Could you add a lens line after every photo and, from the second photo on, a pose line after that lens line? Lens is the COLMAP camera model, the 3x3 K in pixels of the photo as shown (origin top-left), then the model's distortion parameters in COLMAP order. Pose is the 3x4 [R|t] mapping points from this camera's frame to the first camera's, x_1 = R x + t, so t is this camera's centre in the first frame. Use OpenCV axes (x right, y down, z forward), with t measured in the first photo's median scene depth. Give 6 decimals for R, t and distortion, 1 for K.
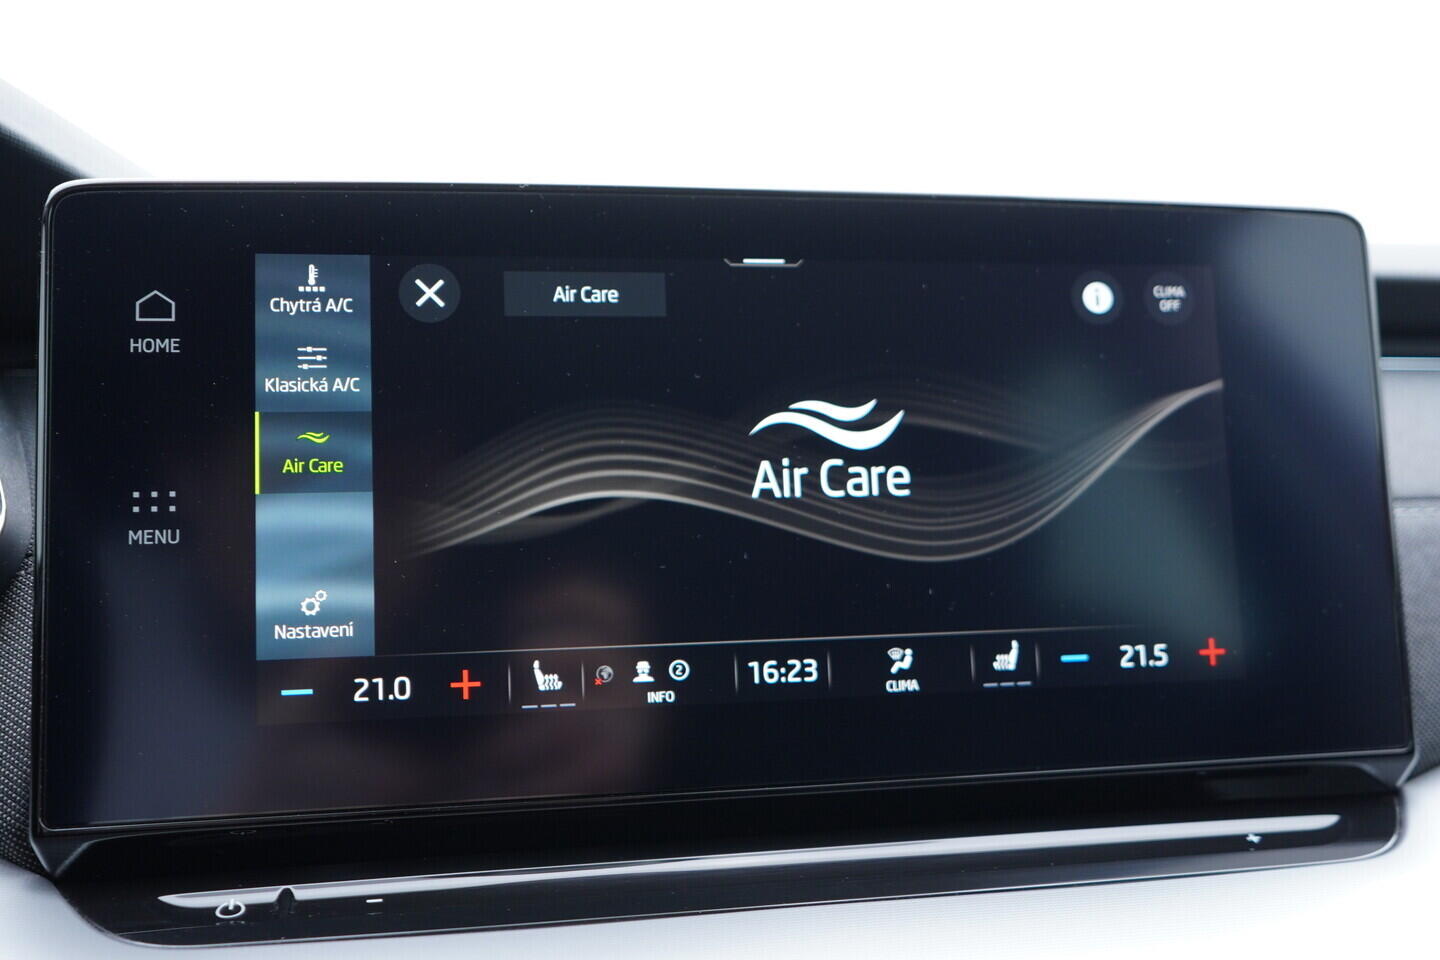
lens RADIAL K [[1500.0, 0, 732.5], [0, 1500.0, 475.6], [0, 0, 1]] dist [-0.003165, 0.000000]
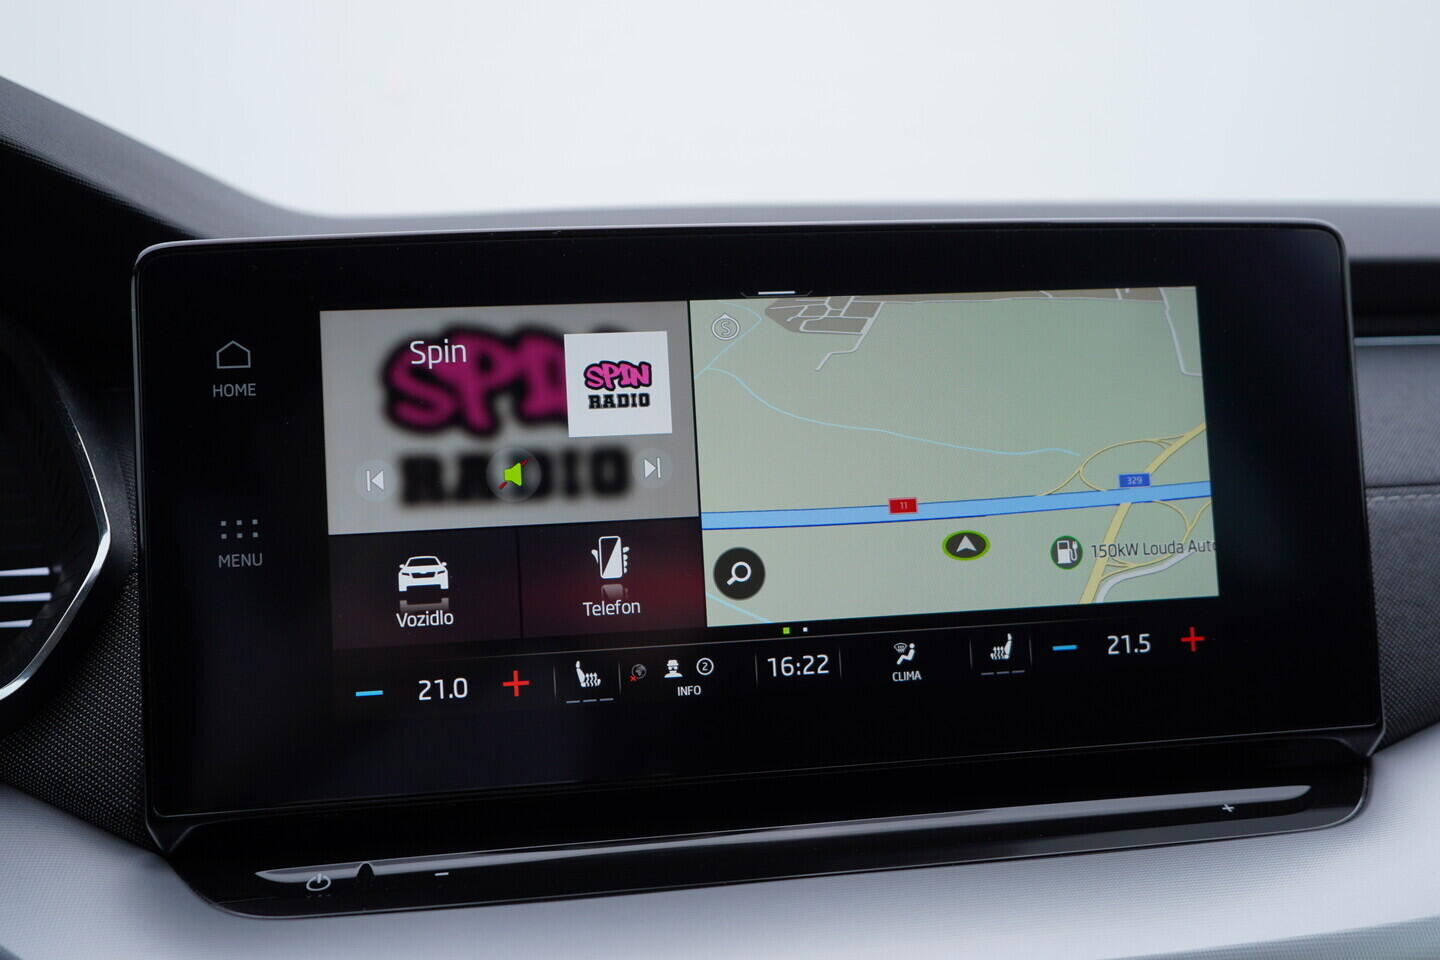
lens RADIAL K [[1500.0, 0, 728.2], [0, 1500.0, 485.7], [0, 0, 1]] dist [-0.003165, 0.000000]
pose [[0.998751, -0.017883, -0.046659, 0.037306], [0.020556, 0.998136, 0.057460, -0.070880], [0.045545, -0.058347, 0.997257, -0.112381]]
